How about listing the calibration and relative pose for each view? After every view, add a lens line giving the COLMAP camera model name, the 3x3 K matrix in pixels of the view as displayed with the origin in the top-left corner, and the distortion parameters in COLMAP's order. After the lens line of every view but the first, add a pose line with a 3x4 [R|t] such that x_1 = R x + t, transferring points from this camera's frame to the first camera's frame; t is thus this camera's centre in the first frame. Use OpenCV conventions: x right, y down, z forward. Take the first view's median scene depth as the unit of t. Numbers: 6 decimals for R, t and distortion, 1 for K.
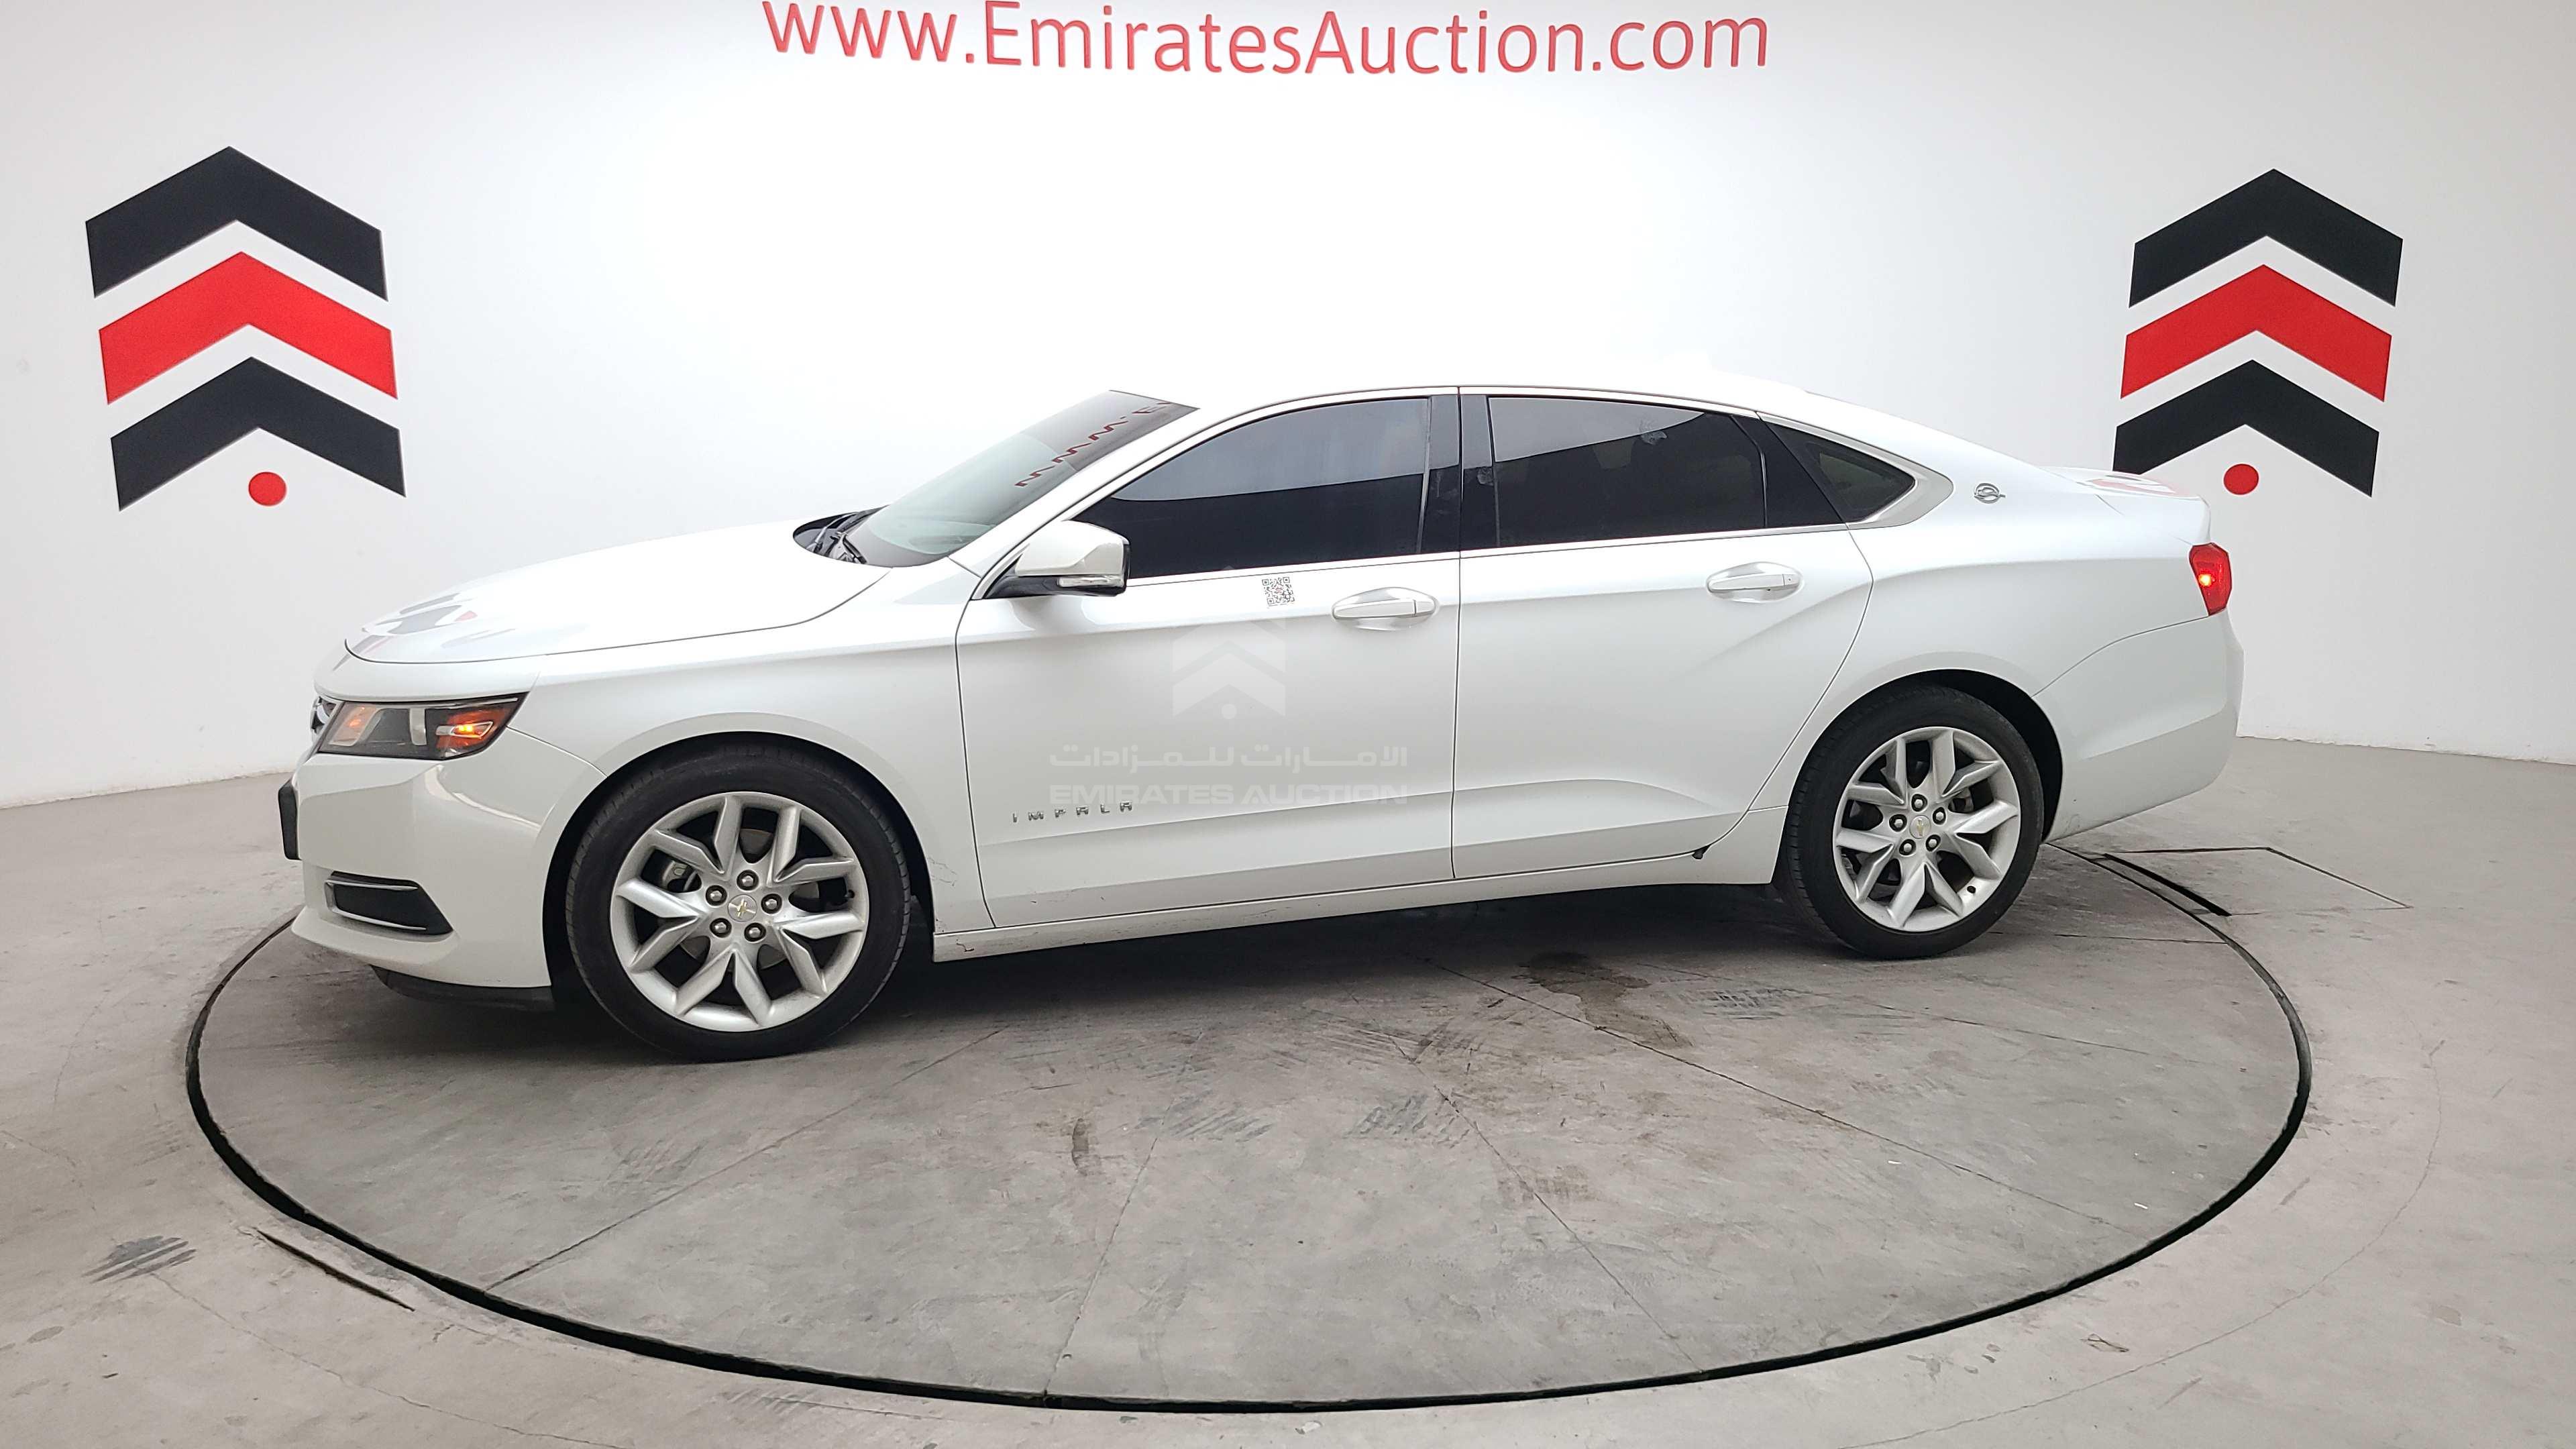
lens RADIAL K [[1966.8, 0, 1283.3], [0, 1966.8, 679.2], [0, 0, 1]] dist [0.009988, 0.000269]
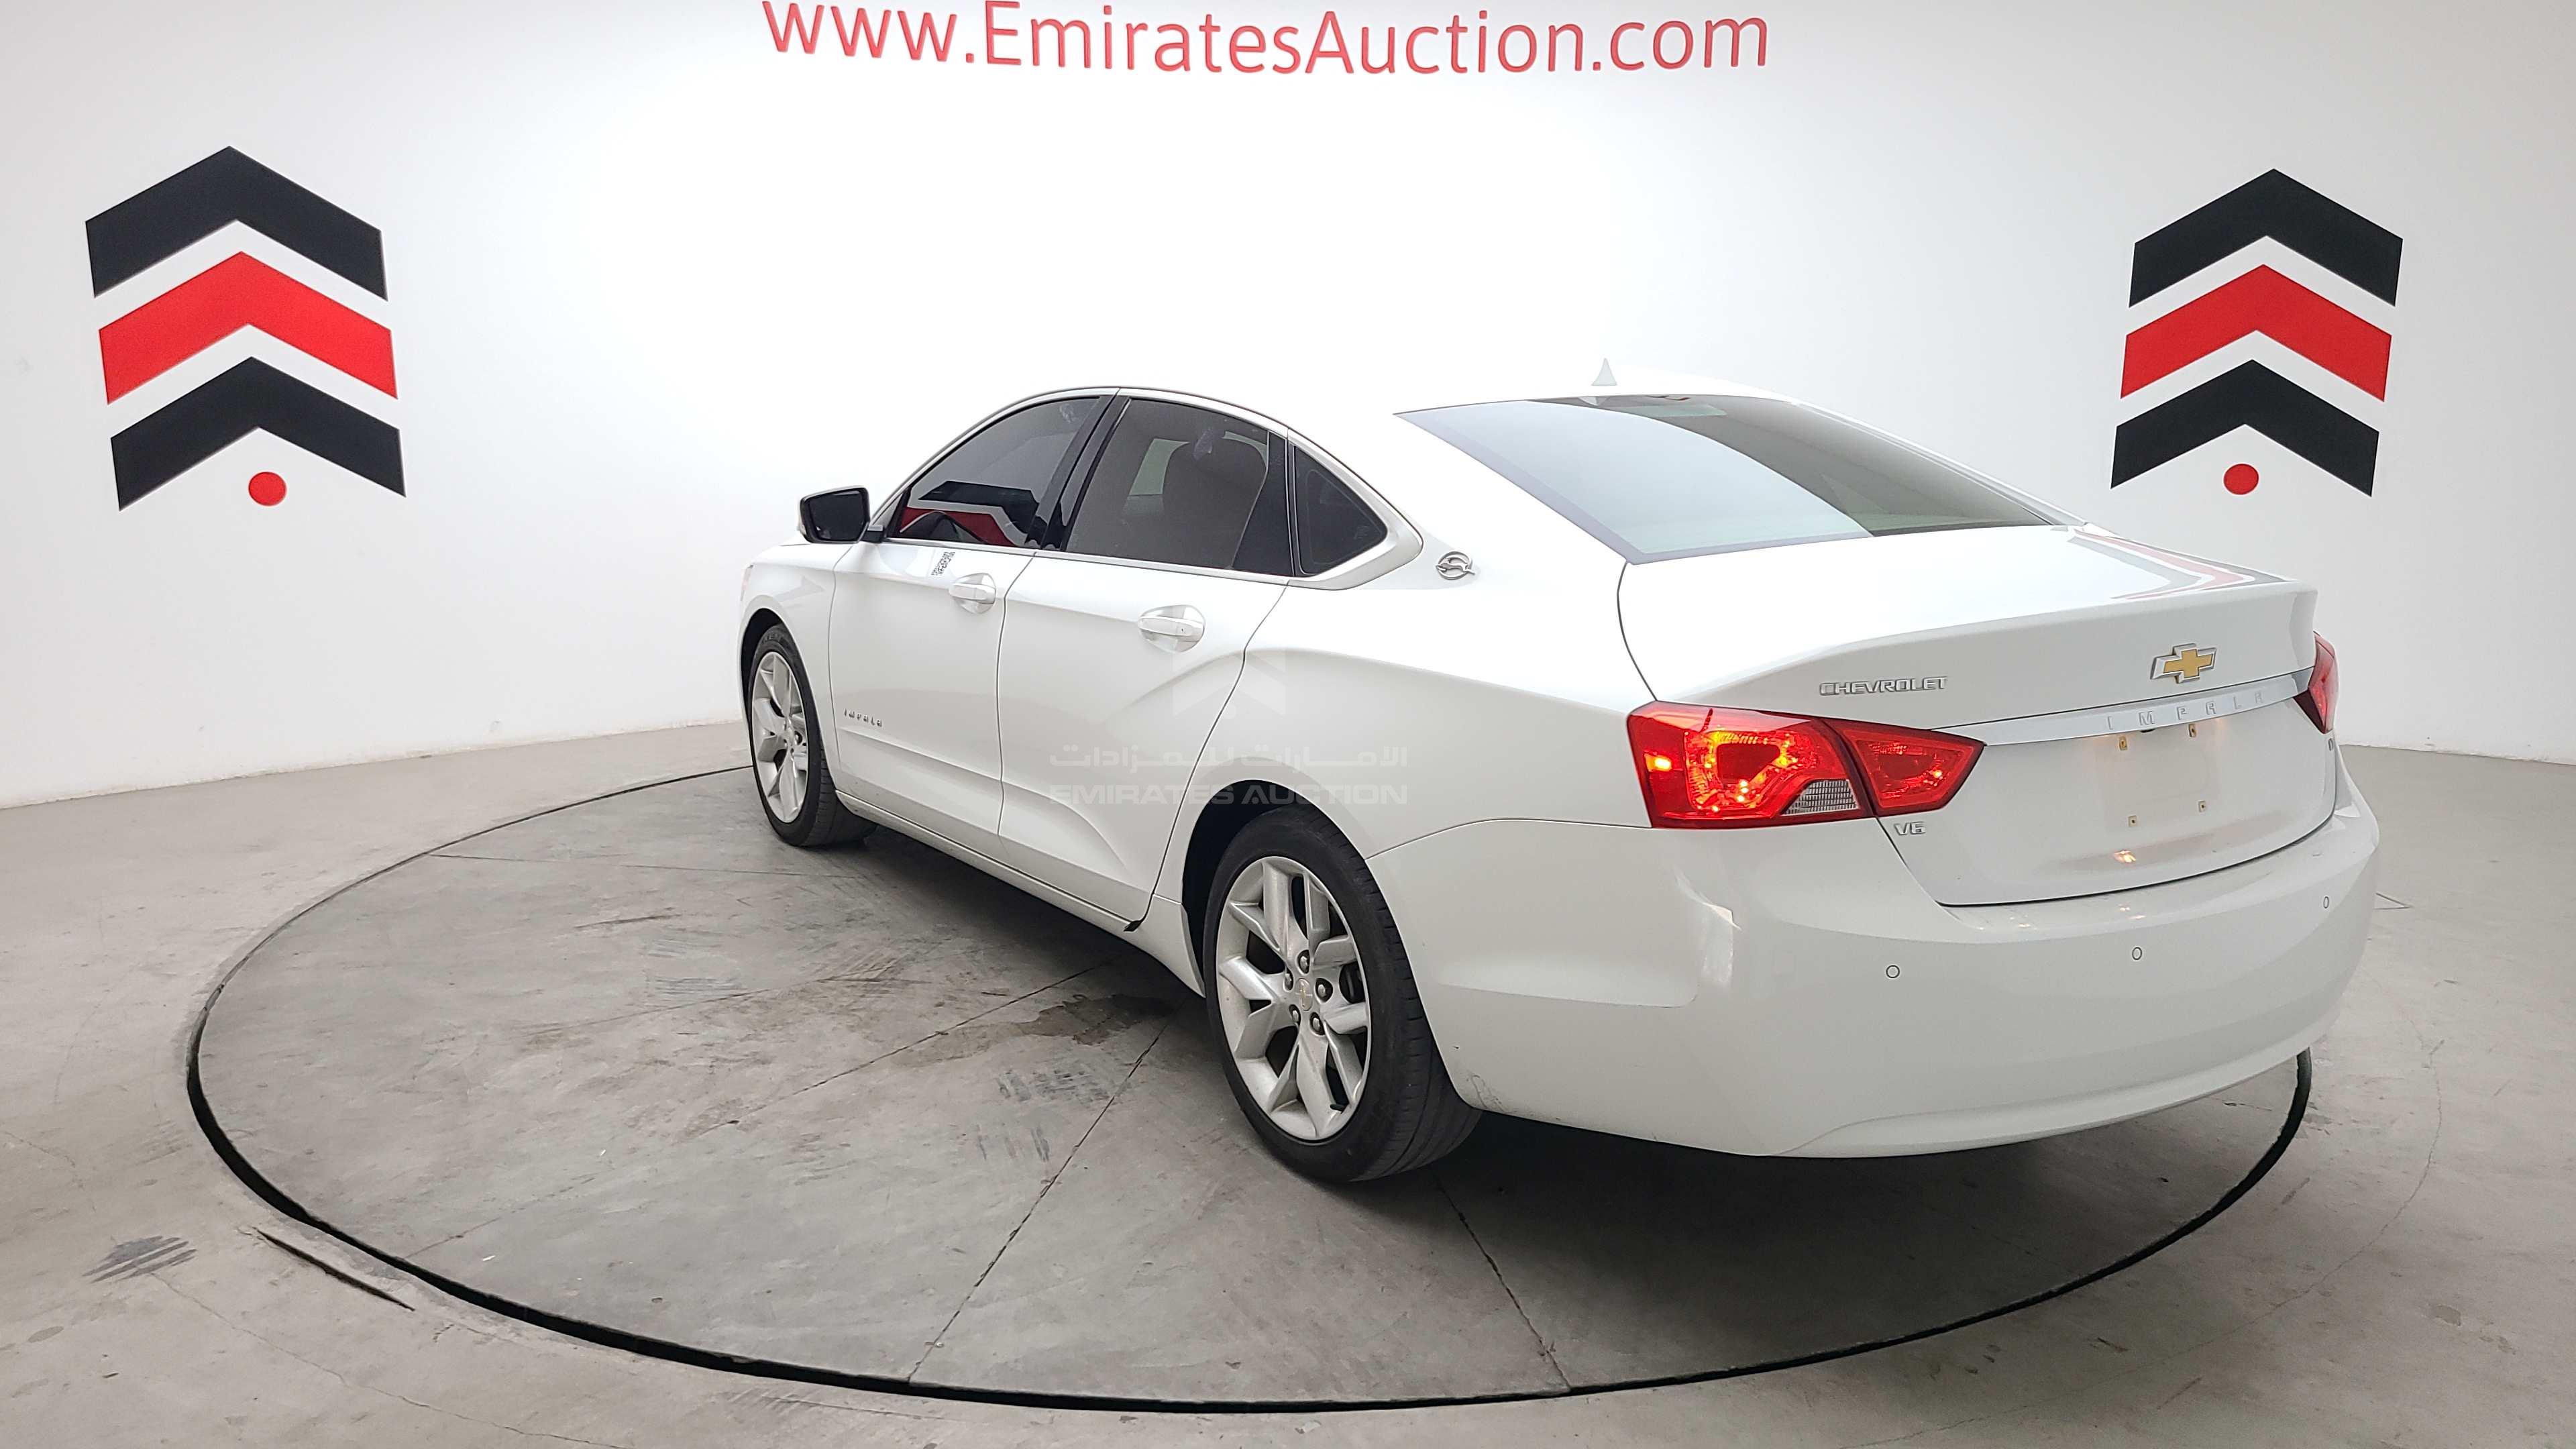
lens RADIAL K [[1948.4, 0, 1281.4], [0, 1948.4, 713.3], [0, 0, 1]] dist [0.018030, 0.003429]
pose [[0.308563, 0.175070, -0.934954, 1.120007], [-0.176301, 0.976412, 0.124649, -0.135042], [0.934723, 0.126372, 0.332150, 0.826142]]
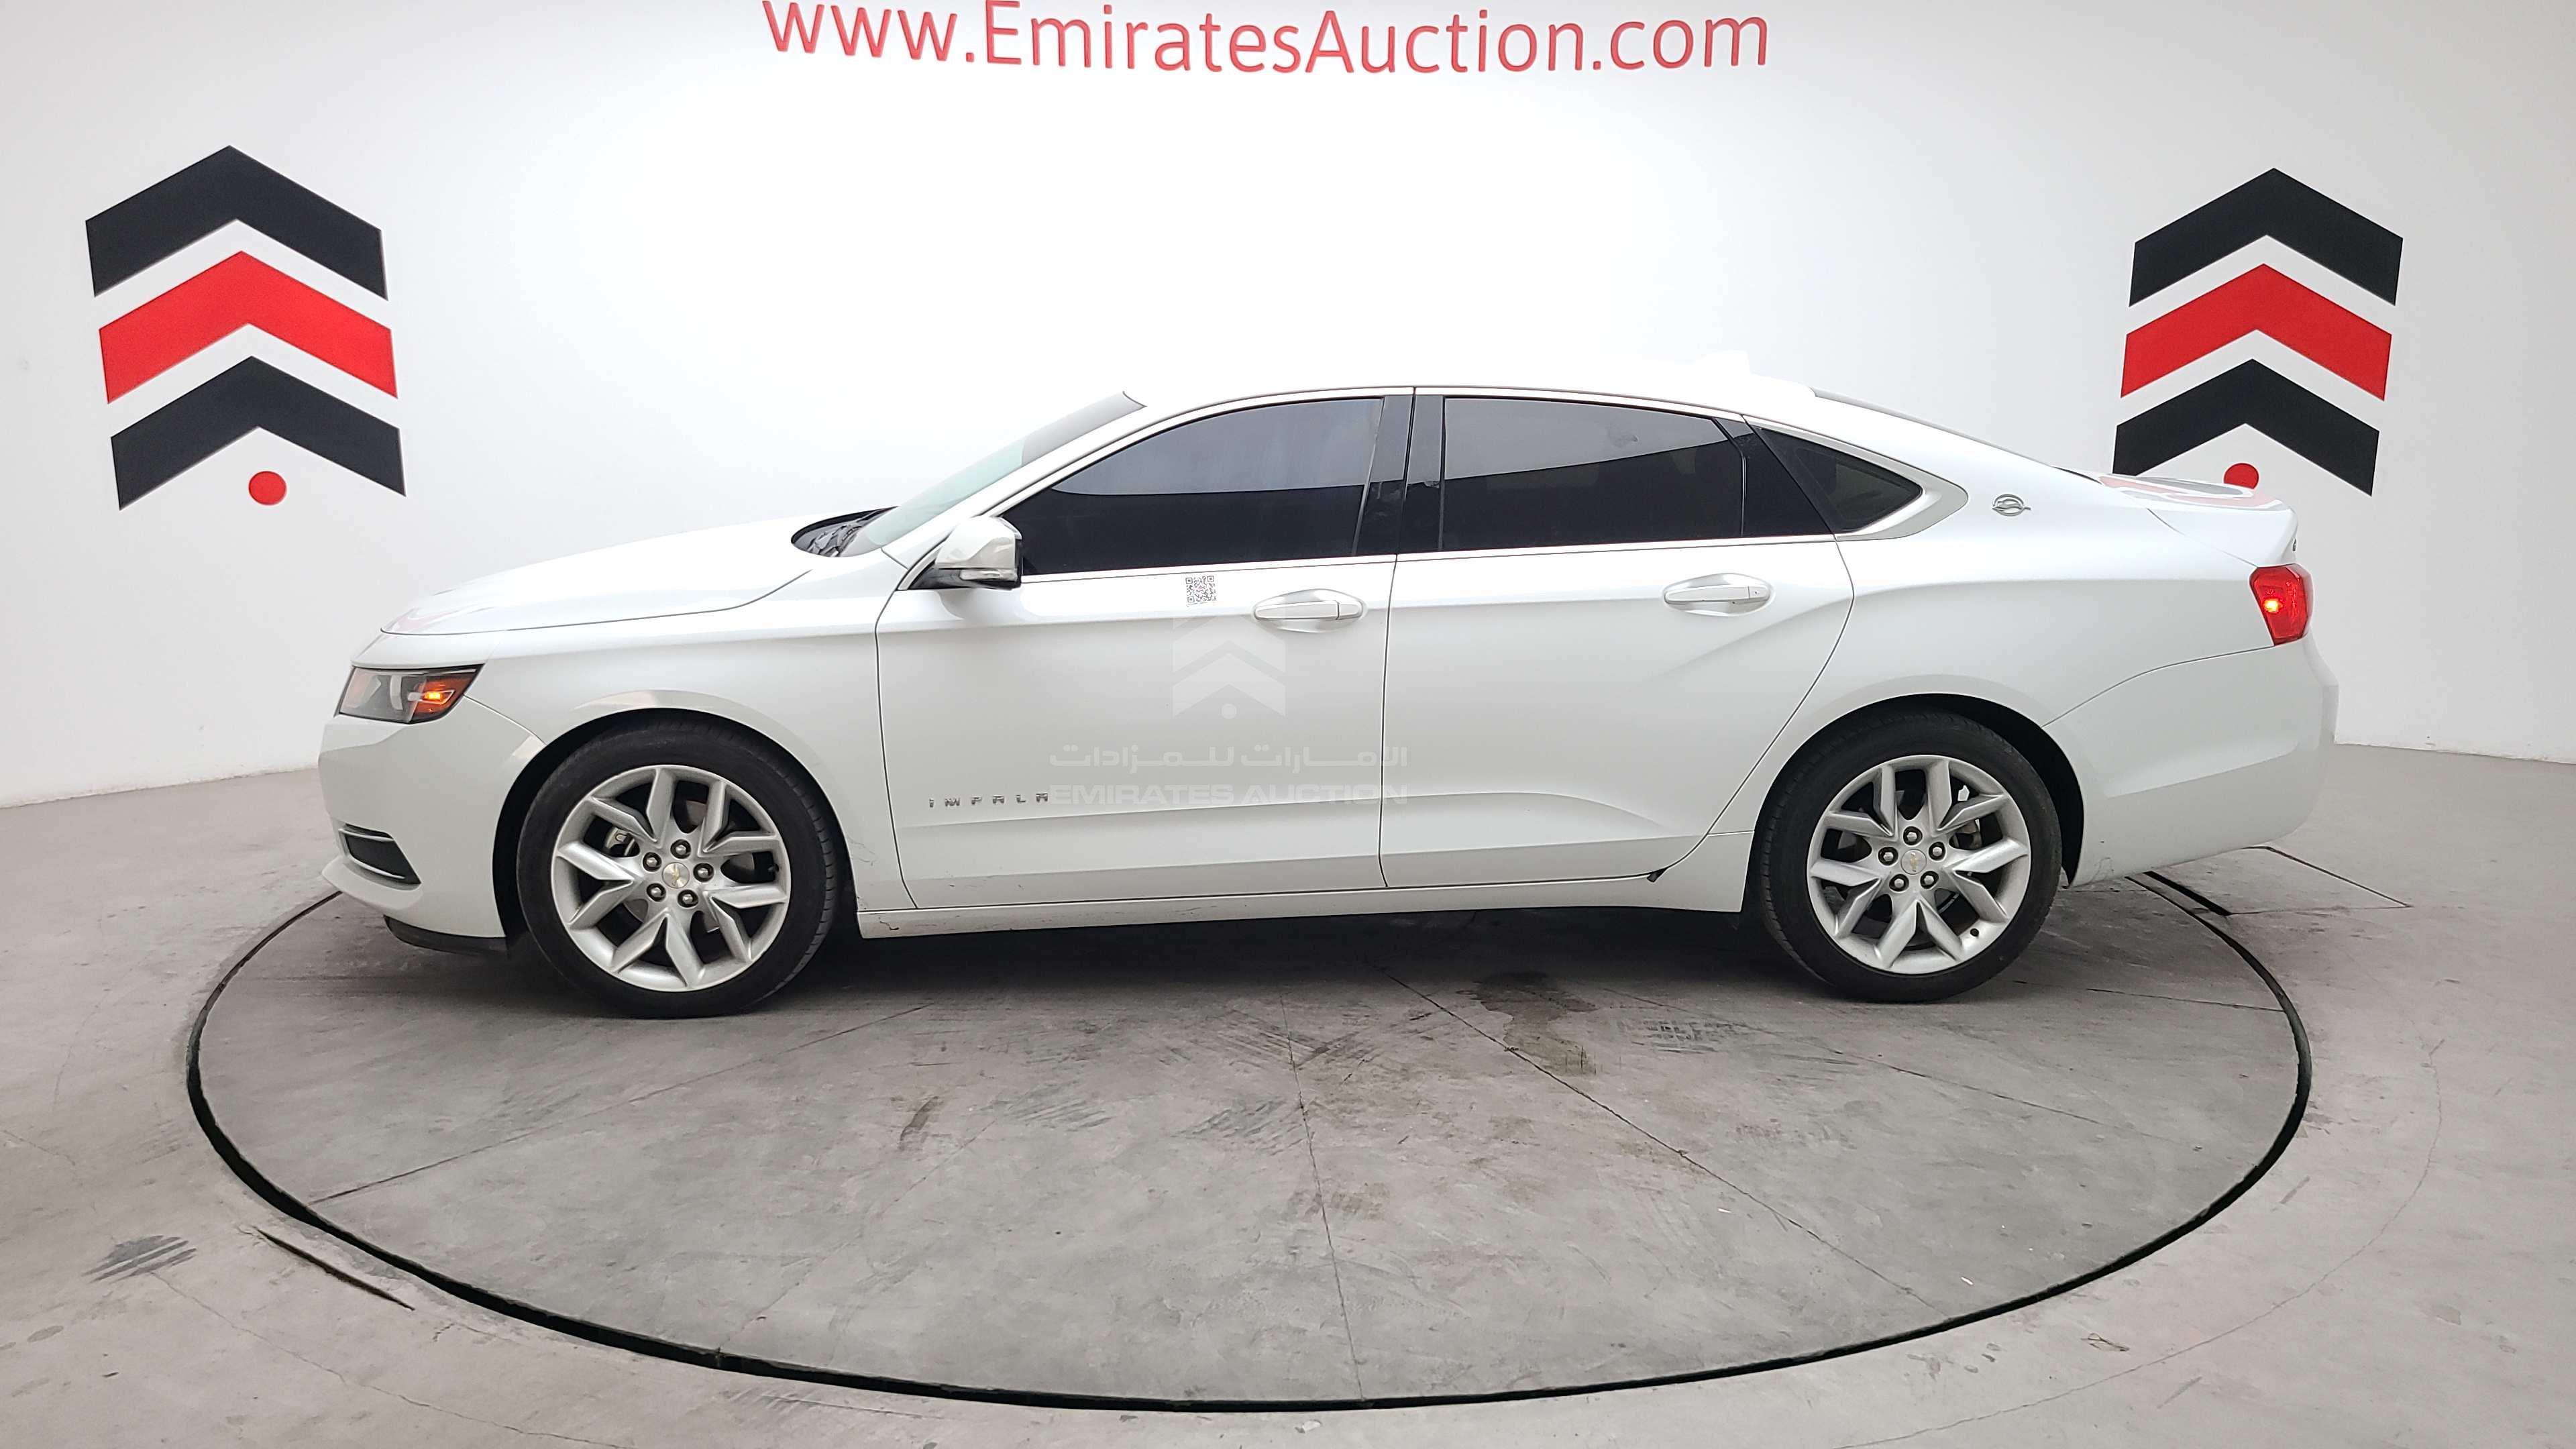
lens RADIAL K [[1957.1, 0, 1280.4], [0, 1957.1, 698.9], [0, 0, 1]] dist [0.013489, 0.001283]
pose [[0.978370, 0.037426, -0.203447, 0.243354], [-0.036121, 0.999296, 0.010123, -0.000773], [0.203683, -0.002556, 0.979034, 0.033851]]
